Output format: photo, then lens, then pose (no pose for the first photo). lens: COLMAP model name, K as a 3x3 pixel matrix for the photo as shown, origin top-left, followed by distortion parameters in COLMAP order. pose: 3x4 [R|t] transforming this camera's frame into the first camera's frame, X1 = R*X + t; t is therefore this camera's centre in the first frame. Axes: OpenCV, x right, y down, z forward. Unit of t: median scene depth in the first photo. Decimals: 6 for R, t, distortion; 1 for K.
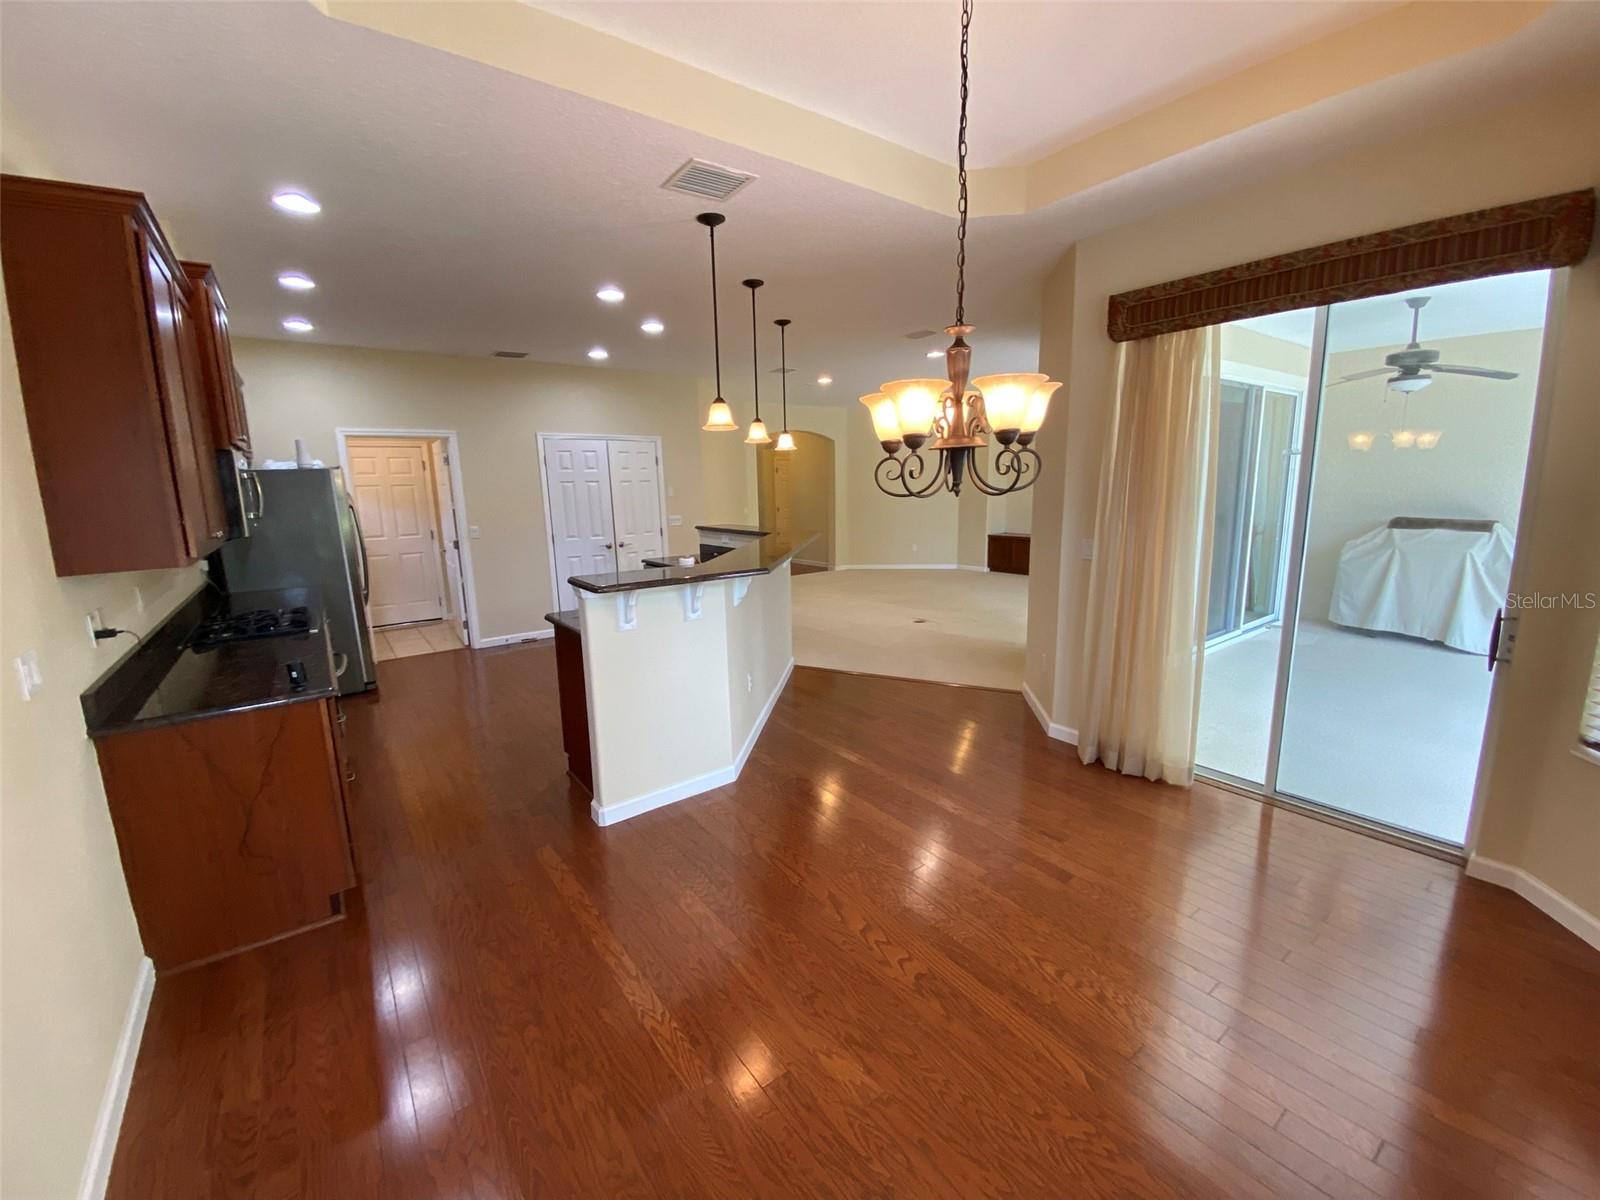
lens RADIAL K [[657.0, 0, 804.2], [0, 657.0, 599.3], [0, 0, 1]] dist [0.020145, -0.020976]
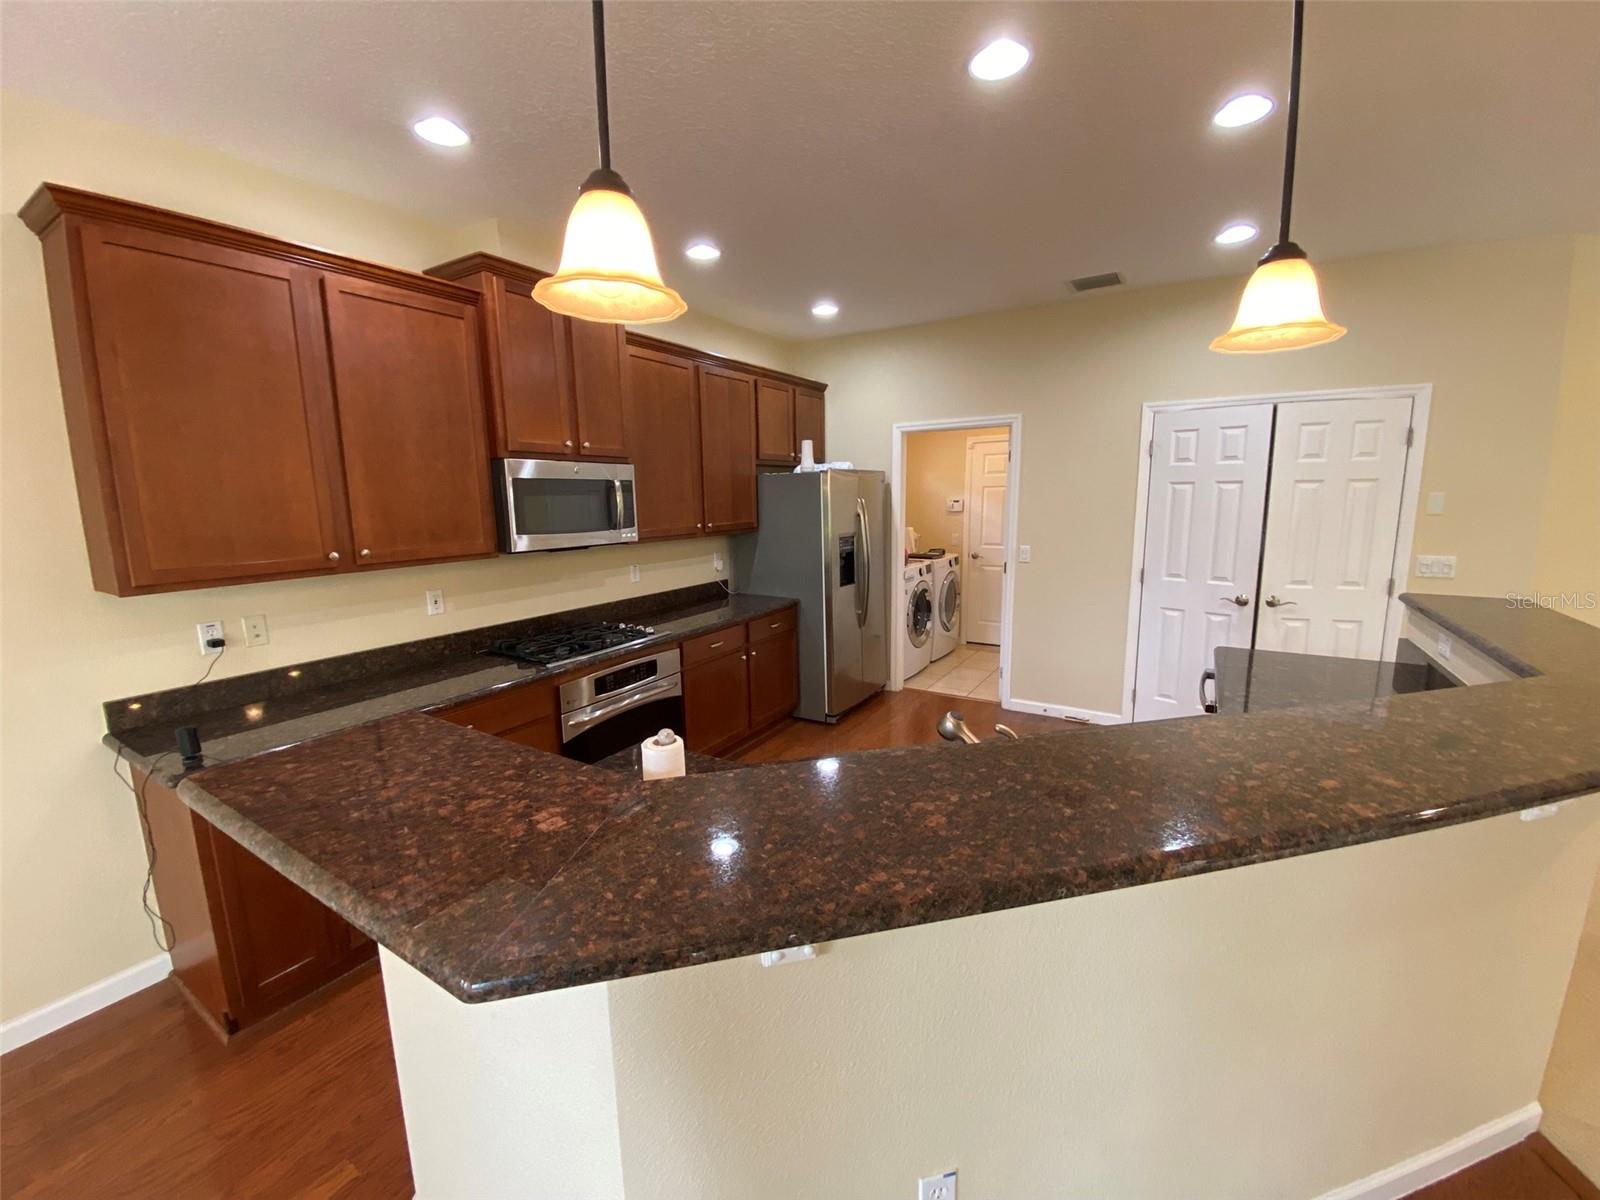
lens RADIAL K [[654.8, 0, 797.3], [0, 654.8, 596.0], [0, 0, 1]] dist [0.021047, -0.020698]
pose [[0.369551, 0.165331, -0.914384, 0.068368], [-0.156682, 0.981041, 0.114060, -0.097253], [0.915906, 0.101117, 0.388449, 0.494119]]
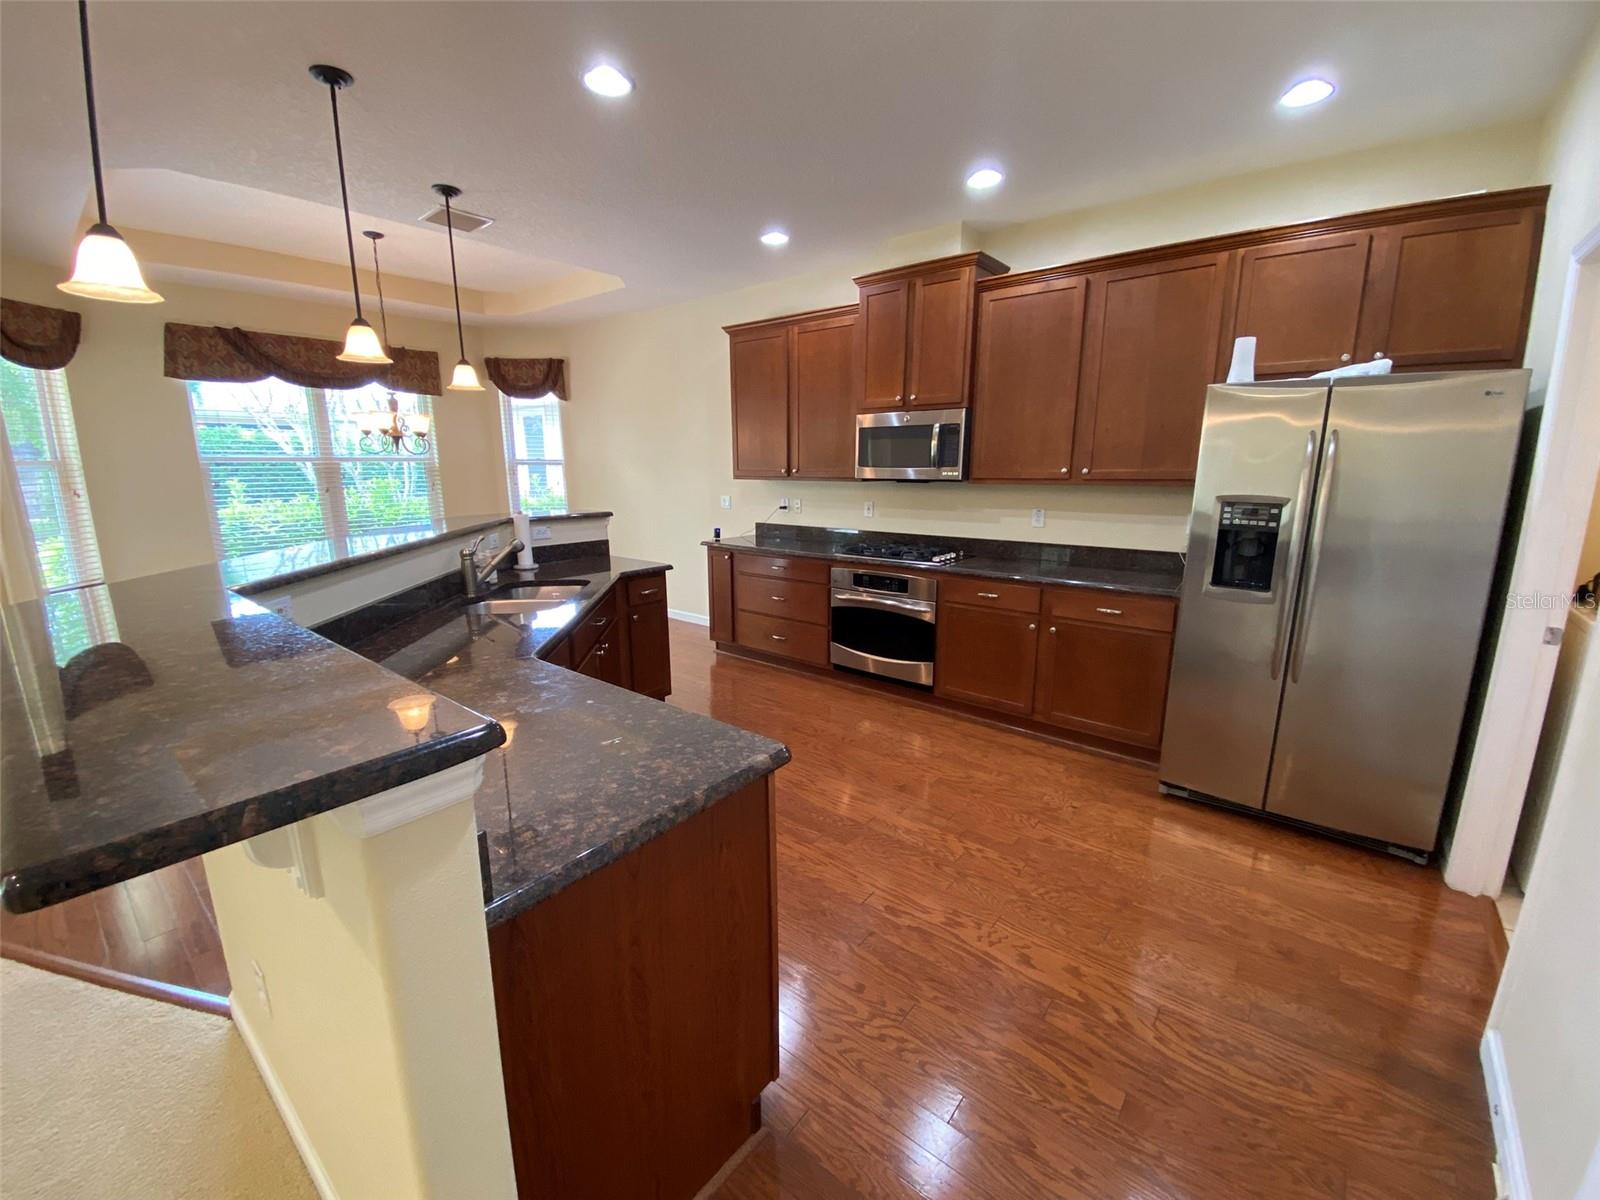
lens RADIAL K [[639.8, 0, 797.4], [0, 639.8, 597.6], [0, 0, 1]] dist [0.038533, -0.033482]
pose [[-0.971807, 0.073564, -0.224007, -0.197395], [-0.016024, 0.927276, 0.374035, -0.174304], [0.235232, 0.367080, -0.899955, 1.096441]]
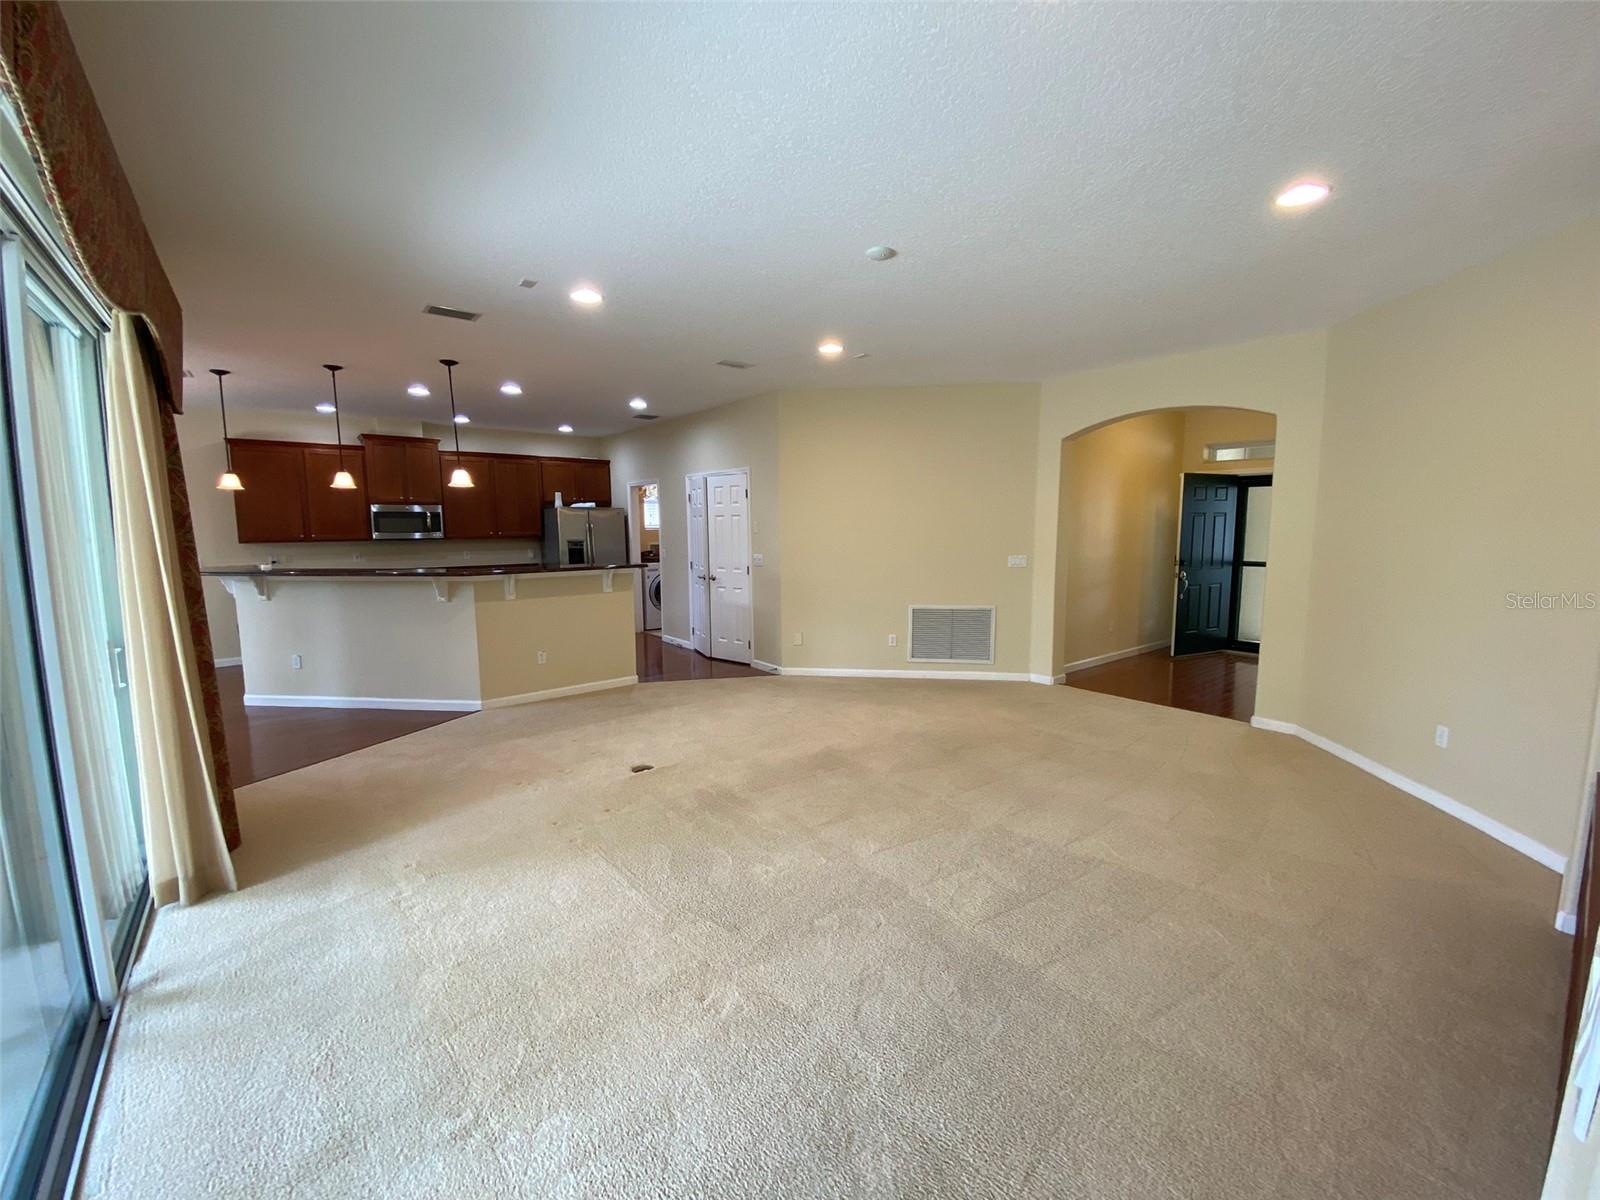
lens RADIAL K [[639.8, 0, 797.4], [0, 639.8, 597.6], [0, 0, 1]] dist [0.038533, -0.033482]
pose [[0.024558, 0.137910, -0.990140, 0.776974], [-0.170070, 0.976578, 0.131802, -0.226014], [0.985126, 0.165157, 0.047437, 1.200850]]
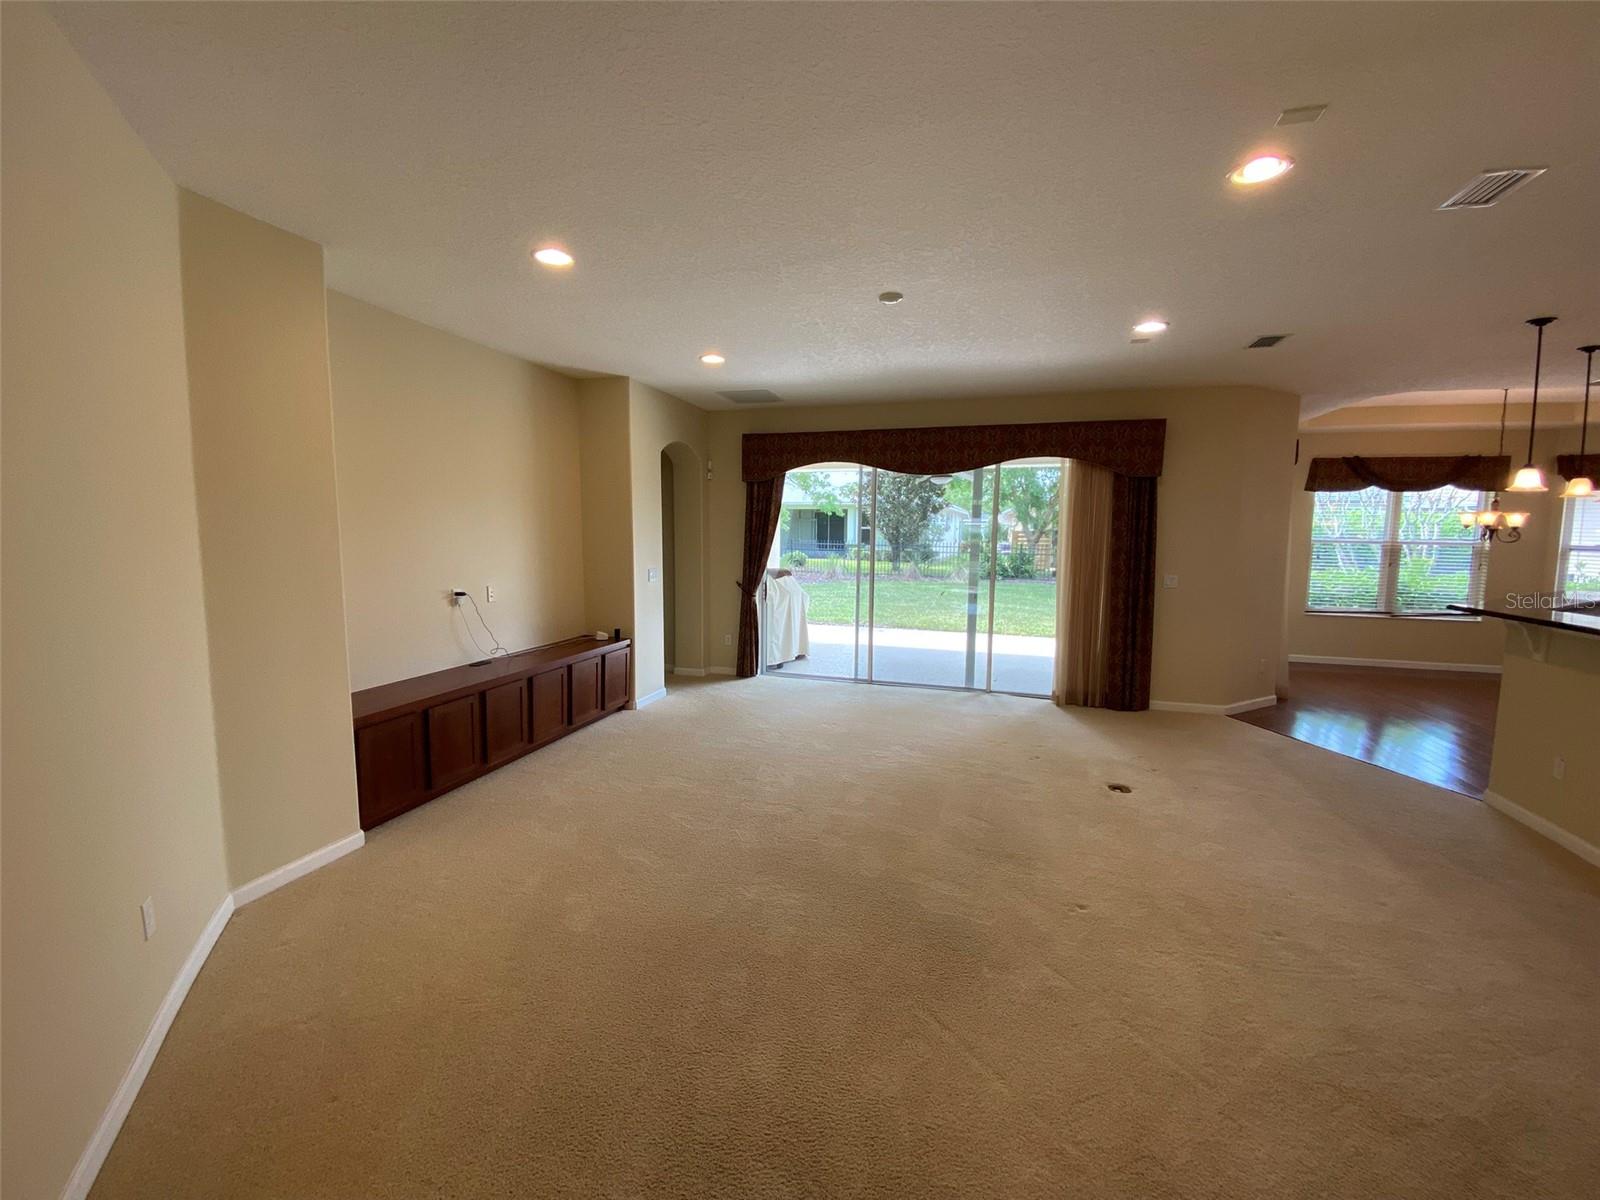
lens RADIAL K [[639.8, 0, 797.4], [0, 639.8, 597.6], [0, 0, 1]] dist [0.038533, -0.033482]
pose [[-0.587362, -0.063115, 0.806860, -0.104101], [0.145358, 0.972516, 0.181888, -0.286190], [-0.796164, 0.224118, -0.562044, 1.645215]]
